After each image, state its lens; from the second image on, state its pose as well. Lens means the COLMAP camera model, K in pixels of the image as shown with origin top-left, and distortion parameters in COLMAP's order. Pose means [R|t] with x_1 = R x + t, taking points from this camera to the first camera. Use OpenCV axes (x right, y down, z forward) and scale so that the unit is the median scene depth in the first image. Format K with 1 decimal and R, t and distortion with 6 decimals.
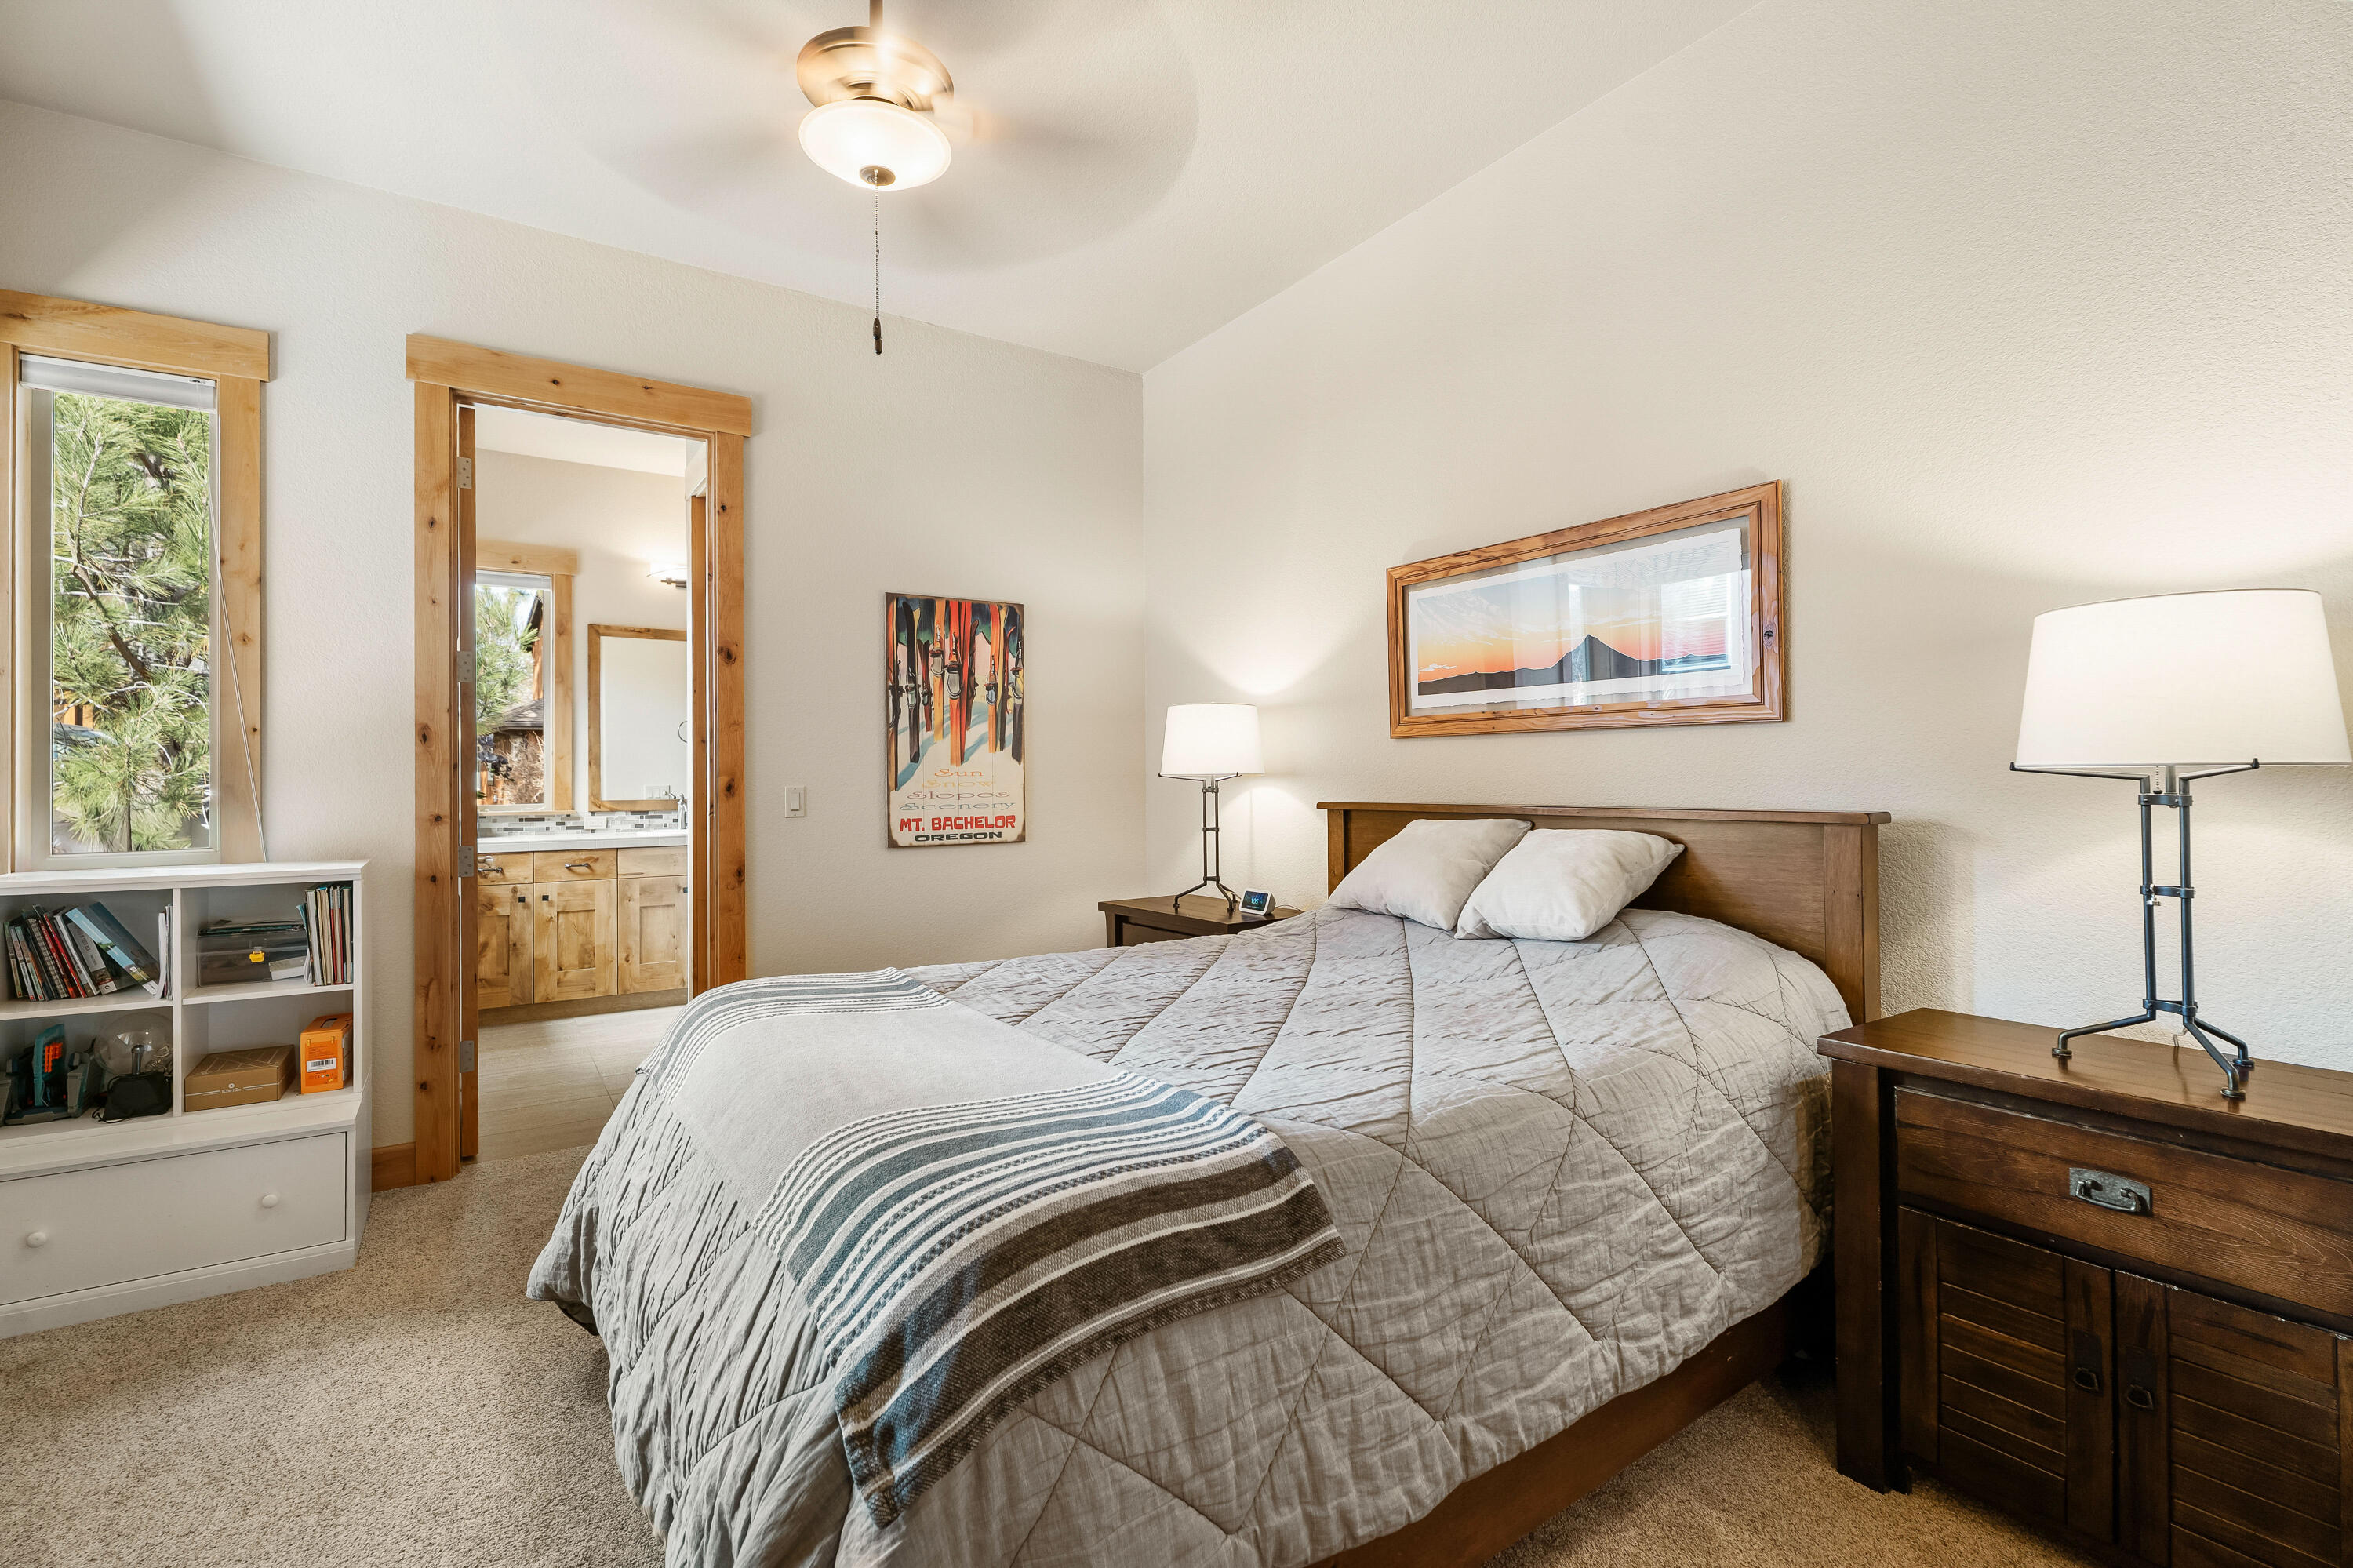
lens RADIAL K [[1073.8, 0, 1173.2], [0, 1073.8, 770.6], [0, 0, 1]] dist [0.005661, -0.002140]
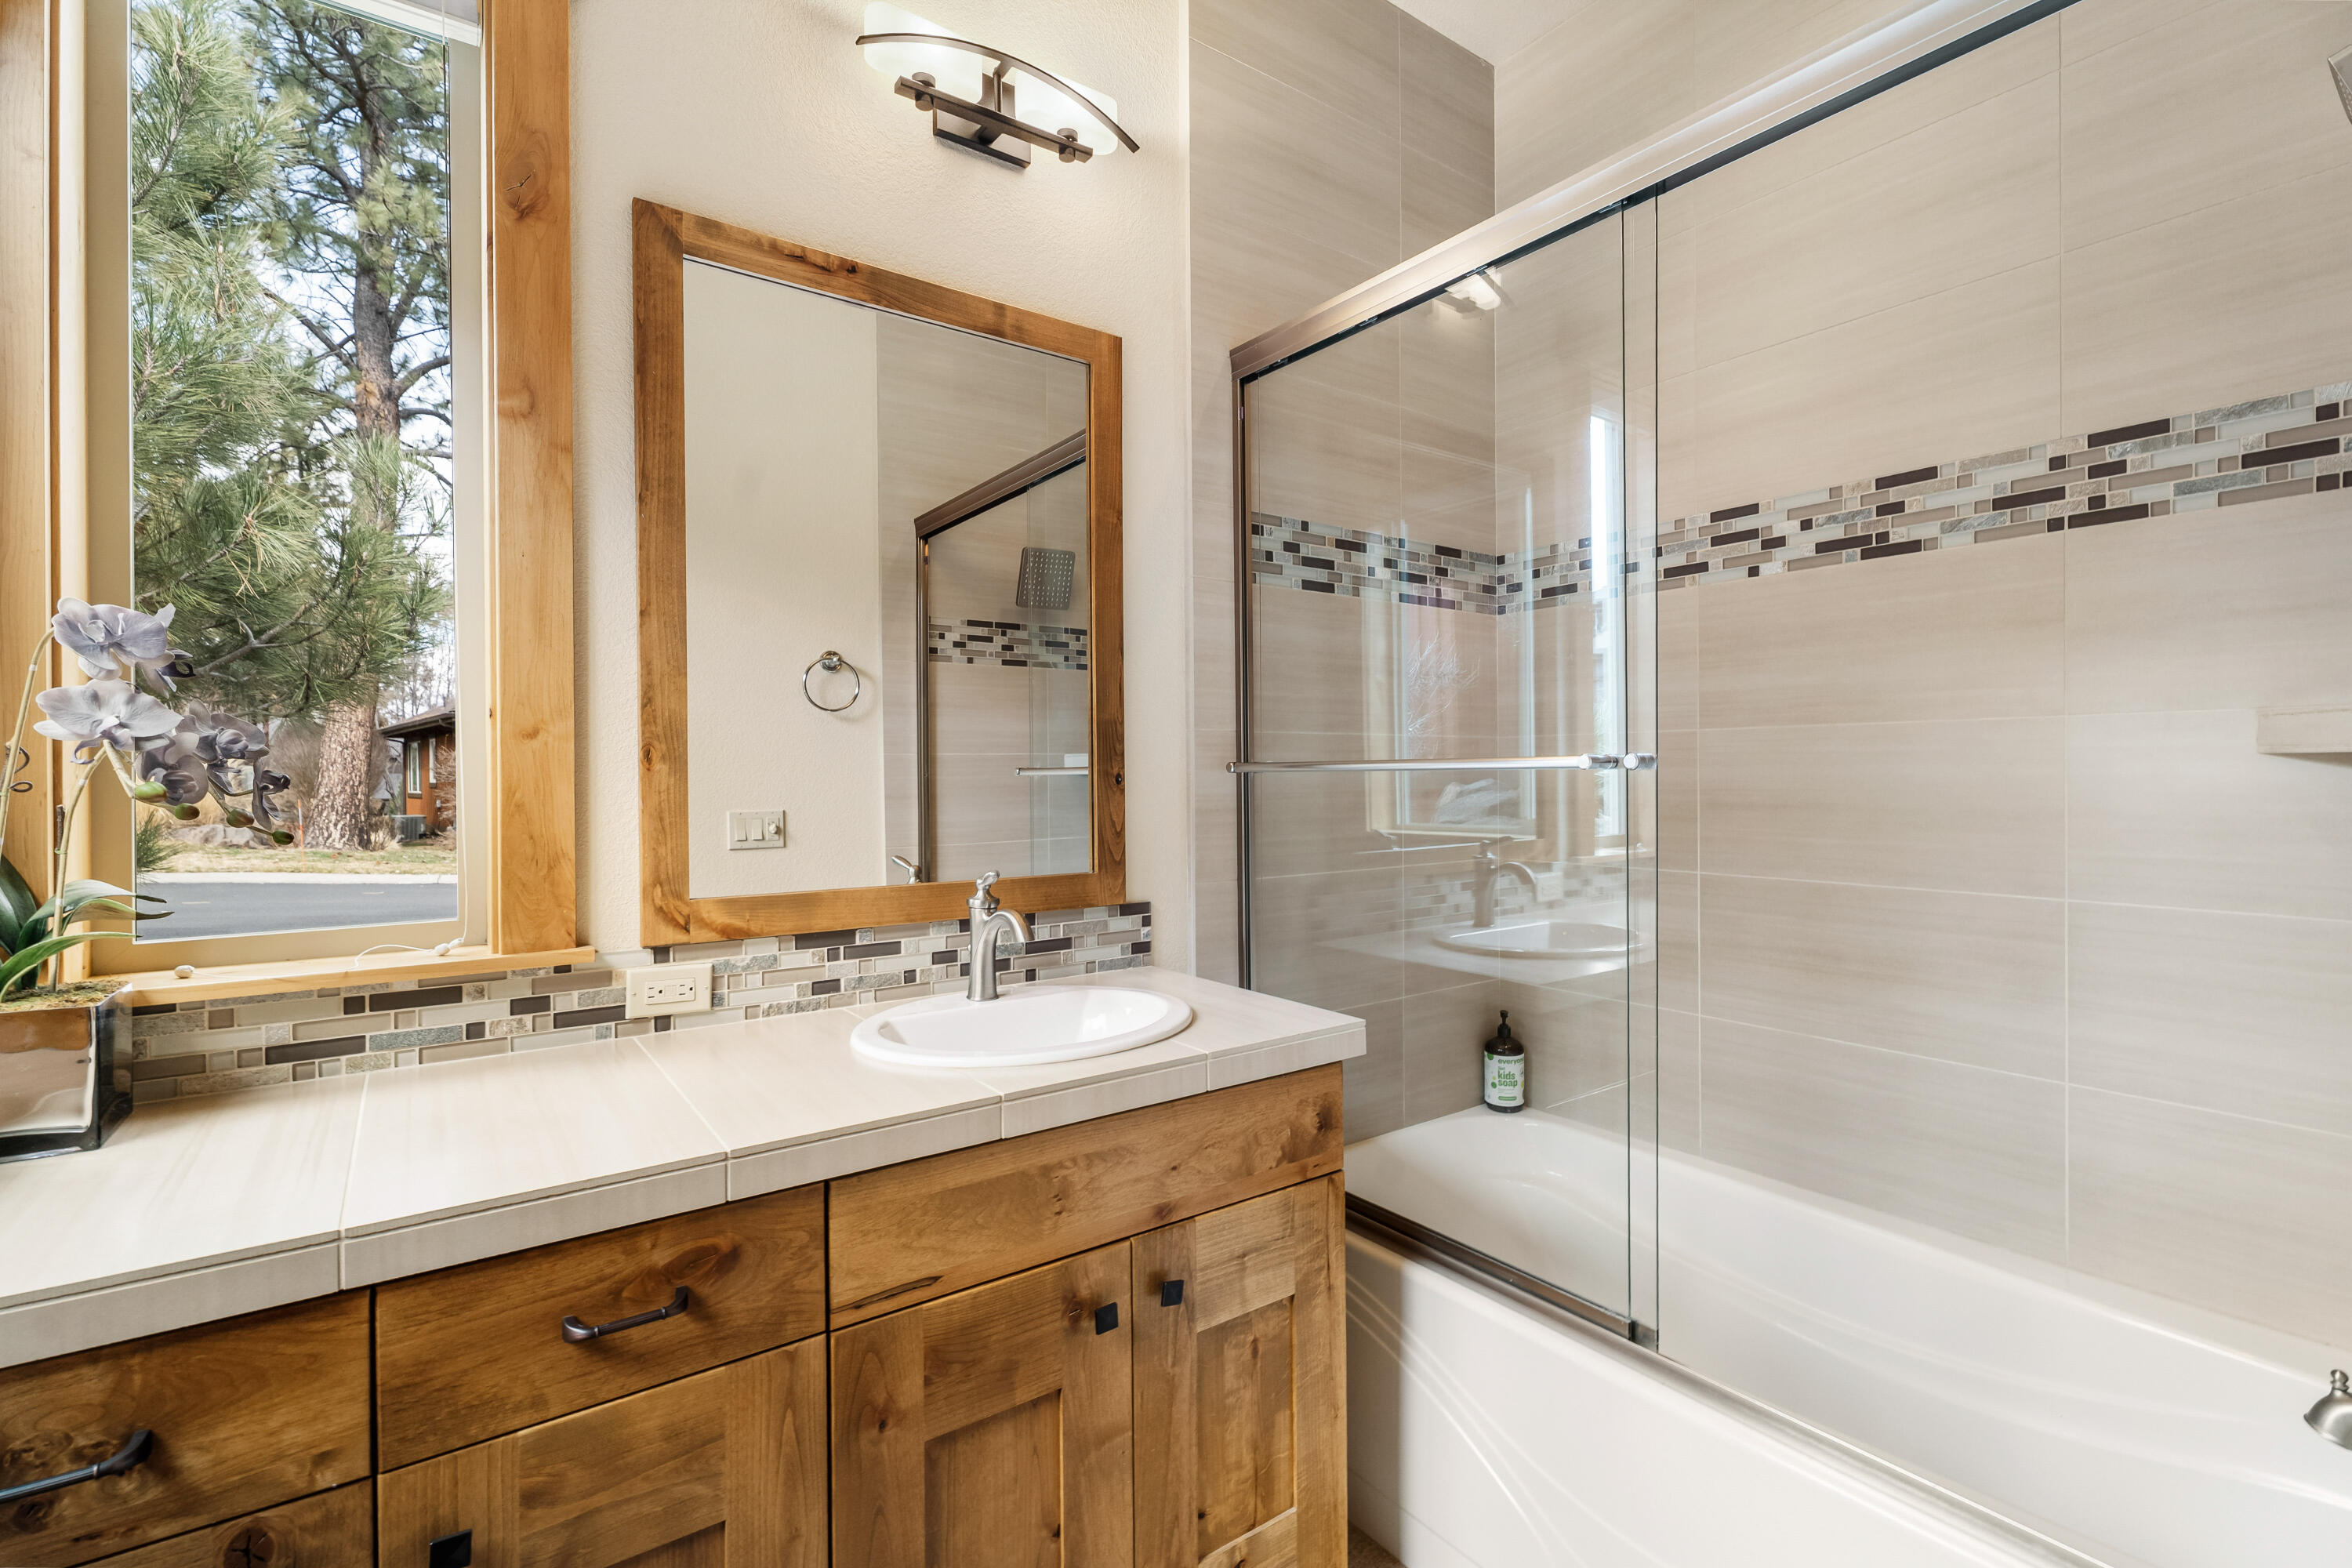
lens RADIAL K [[1073.3, 0, 1178.4], [0, 1073.3, 776.3], [0, 0, 1]] dist [0.005661, -0.002140]
pose [[0.999349, -0.003067, 0.035949, -0.427504], [0.002800, 0.999968, 0.007481, -0.003096], [-0.035970, -0.007376, 0.999326, 0.744936]]
